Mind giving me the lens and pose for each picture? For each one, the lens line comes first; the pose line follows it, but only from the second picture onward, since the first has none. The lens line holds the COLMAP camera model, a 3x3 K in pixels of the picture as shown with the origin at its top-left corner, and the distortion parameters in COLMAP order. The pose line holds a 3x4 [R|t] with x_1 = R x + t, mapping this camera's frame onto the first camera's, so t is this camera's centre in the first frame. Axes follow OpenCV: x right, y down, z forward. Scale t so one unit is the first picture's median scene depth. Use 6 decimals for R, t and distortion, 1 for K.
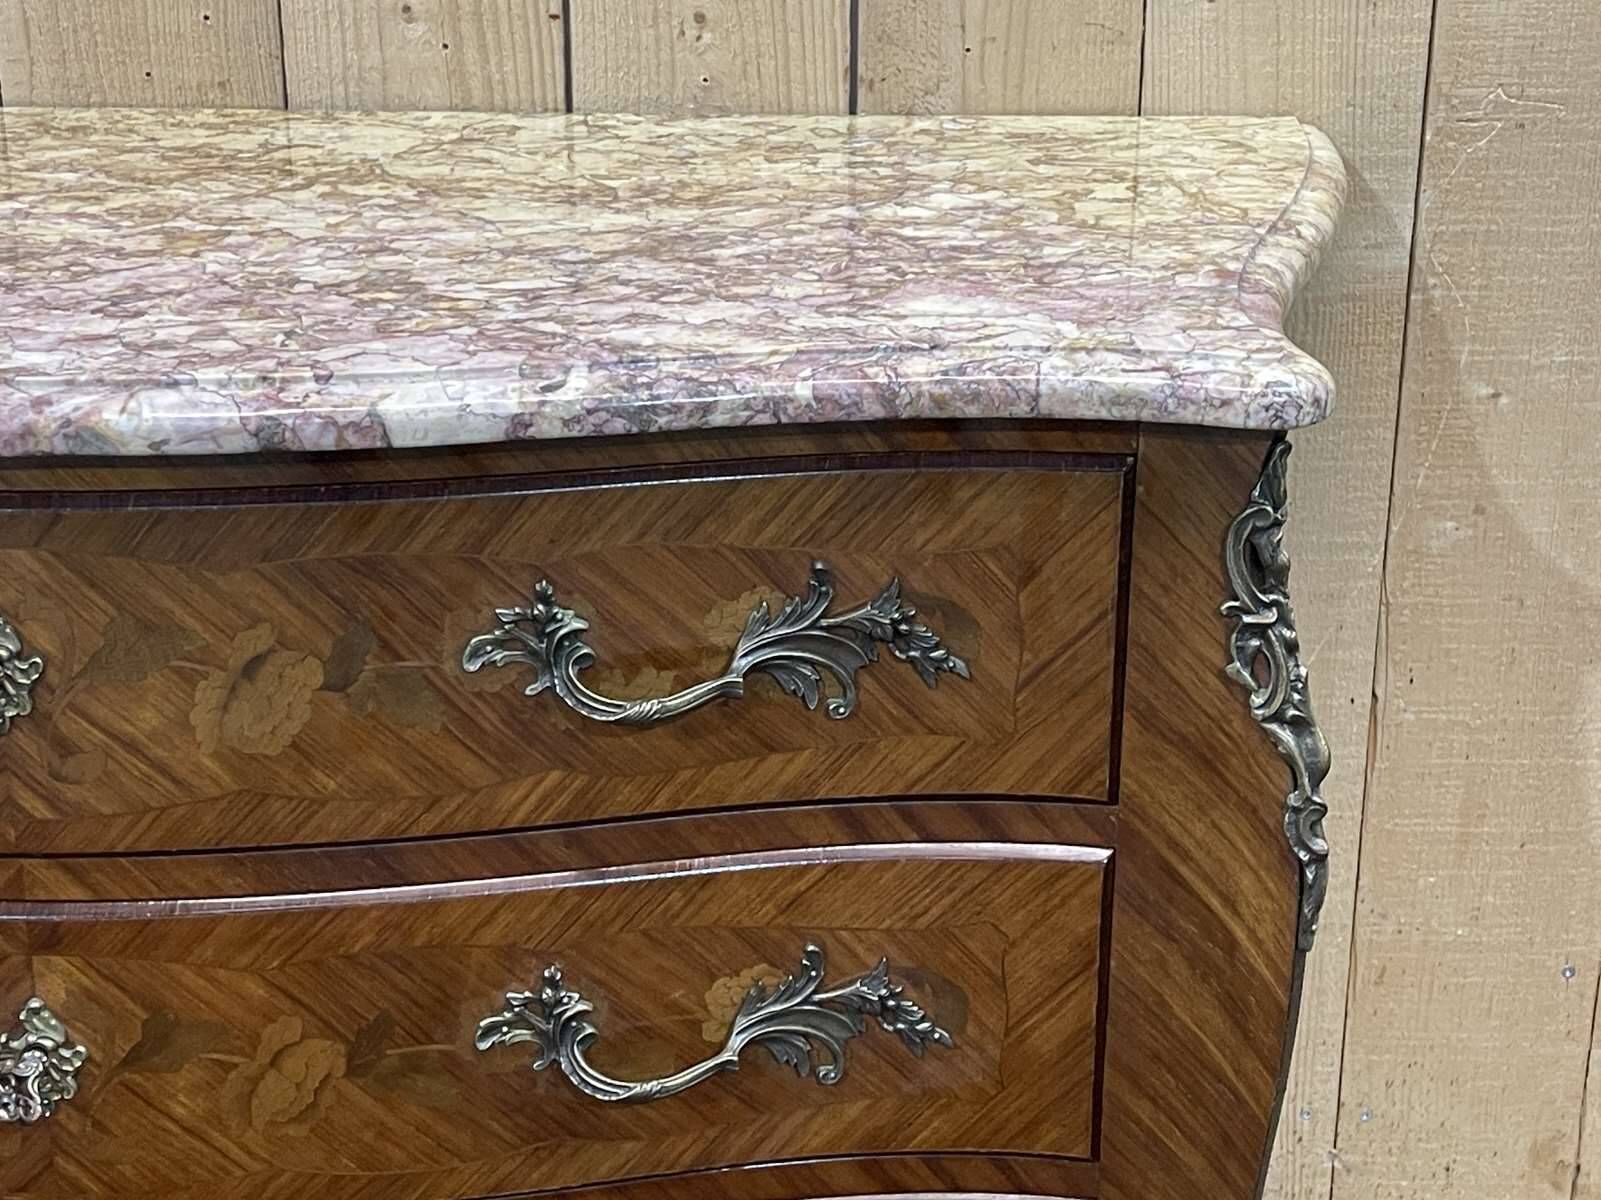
lens RADIAL K [[2731.1, 0, 800.8], [0, 2731.1, 592.7], [0, 0, 1]] dist [0.197155, -0.811604]
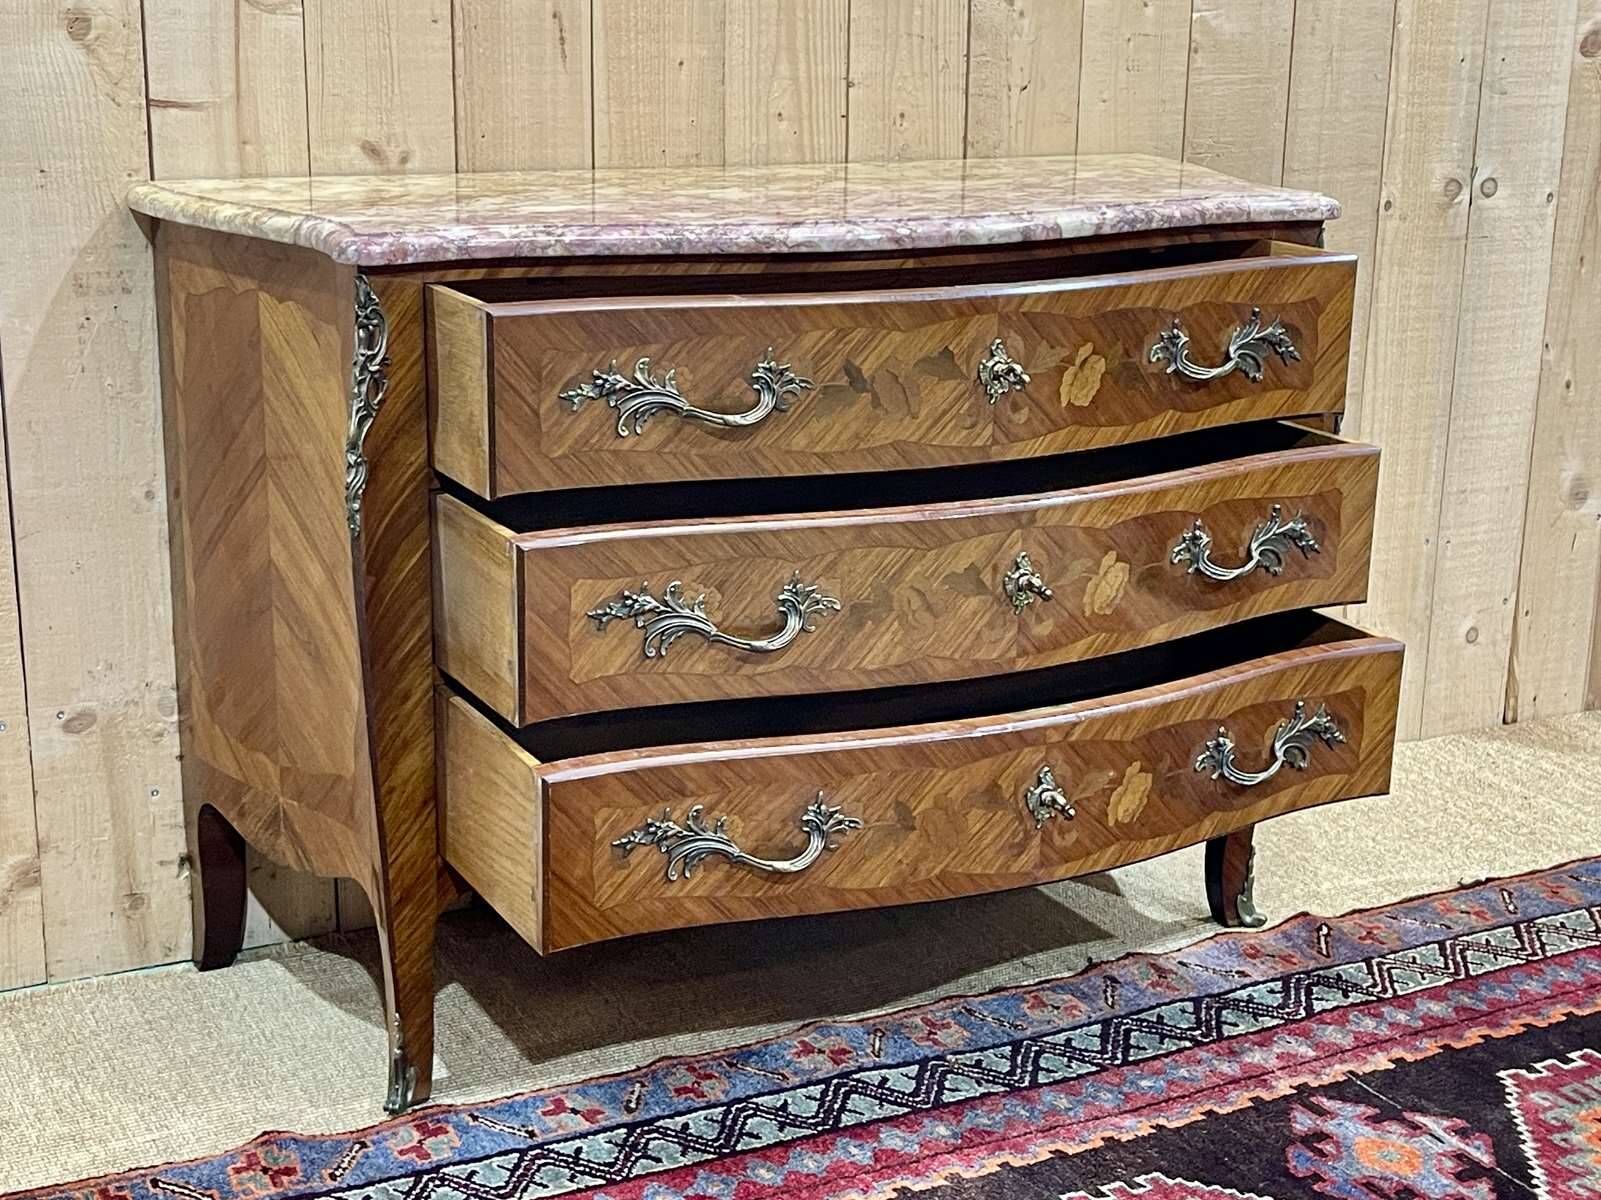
lens RADIAL K [[2410.8, 0, 820.4], [0, 2410.8, 613.2], [0, 0, 1]] dist [0.189248, -0.701100]
pose [[0.879089, -0.117218, 0.462020, -1.297402], [0.165259, 0.984122, -0.064760, 0.359444], [-0.447093, 0.133283, 0.884502, -0.734170]]
